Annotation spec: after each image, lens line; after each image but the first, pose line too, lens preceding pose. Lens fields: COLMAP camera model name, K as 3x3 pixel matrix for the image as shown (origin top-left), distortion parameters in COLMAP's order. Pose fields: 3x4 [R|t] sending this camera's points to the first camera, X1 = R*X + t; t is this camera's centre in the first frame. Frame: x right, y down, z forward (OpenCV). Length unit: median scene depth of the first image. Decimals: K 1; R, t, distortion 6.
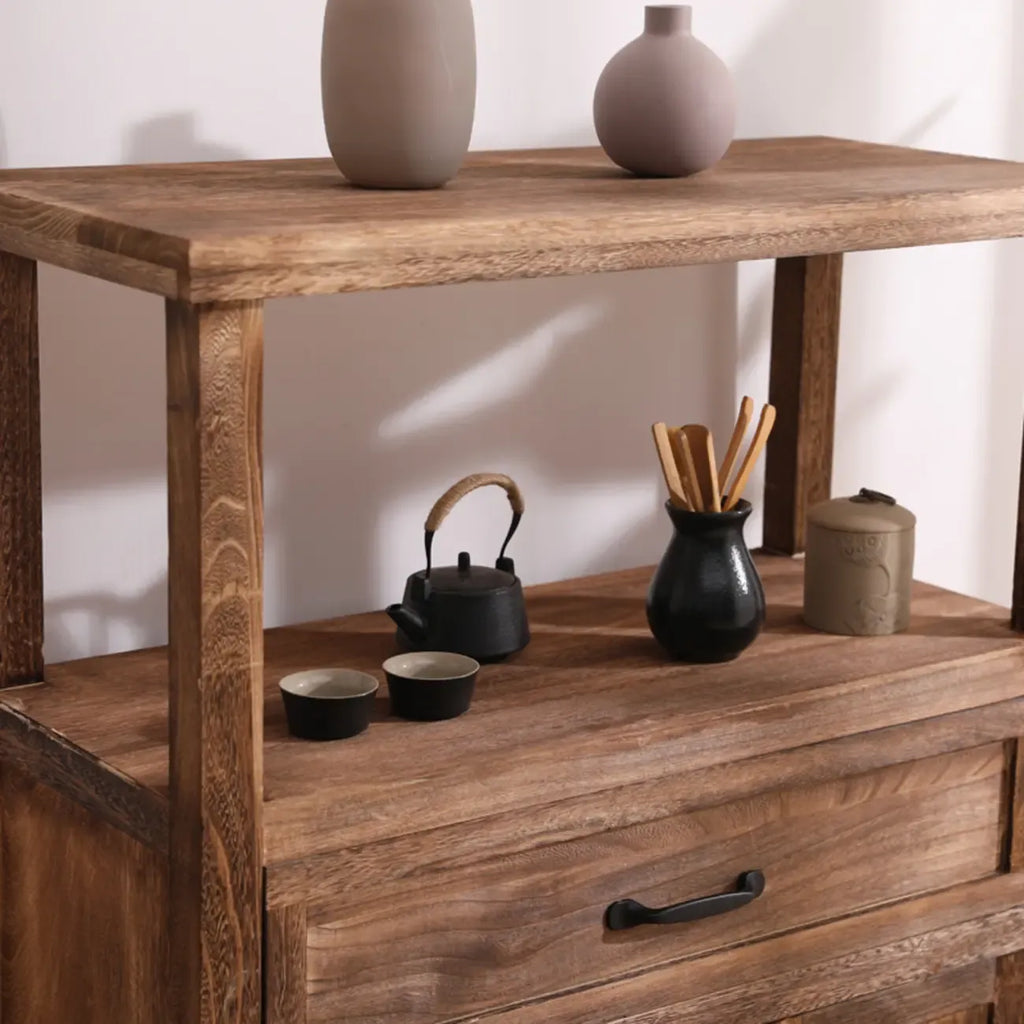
lens RADIAL K [[2716.9, 0, 514.0], [0, 2716.9, 465.0], [0, 0, 1]] dist [0.123173, 0.106449]
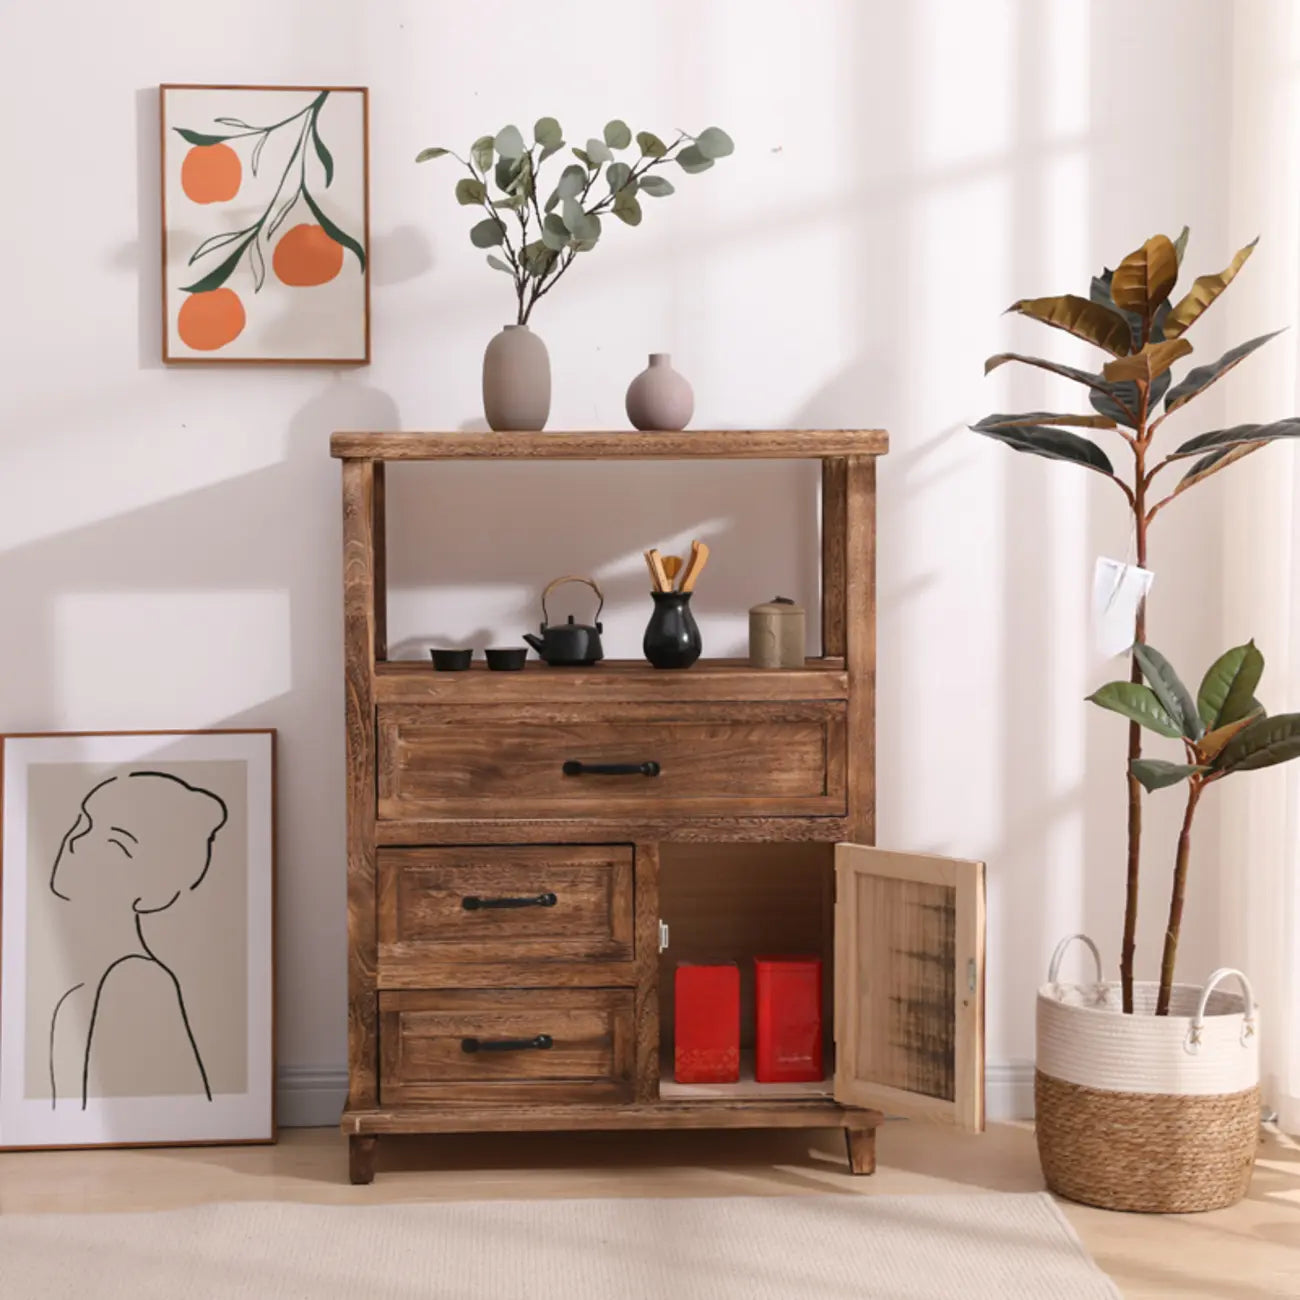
lens RADIAL K [[3725.1, 0, 650.0], [0, 3725.1, 650.0], [0, 0, 1]] dist [-0.077388, 0.022354]
pose [[0.794030, -0.012898, -0.607742, 1.882964], [-0.107695, 0.980975, -0.161526, 0.546769], [0.598263, 0.193707, 0.777534, -1.252435]]
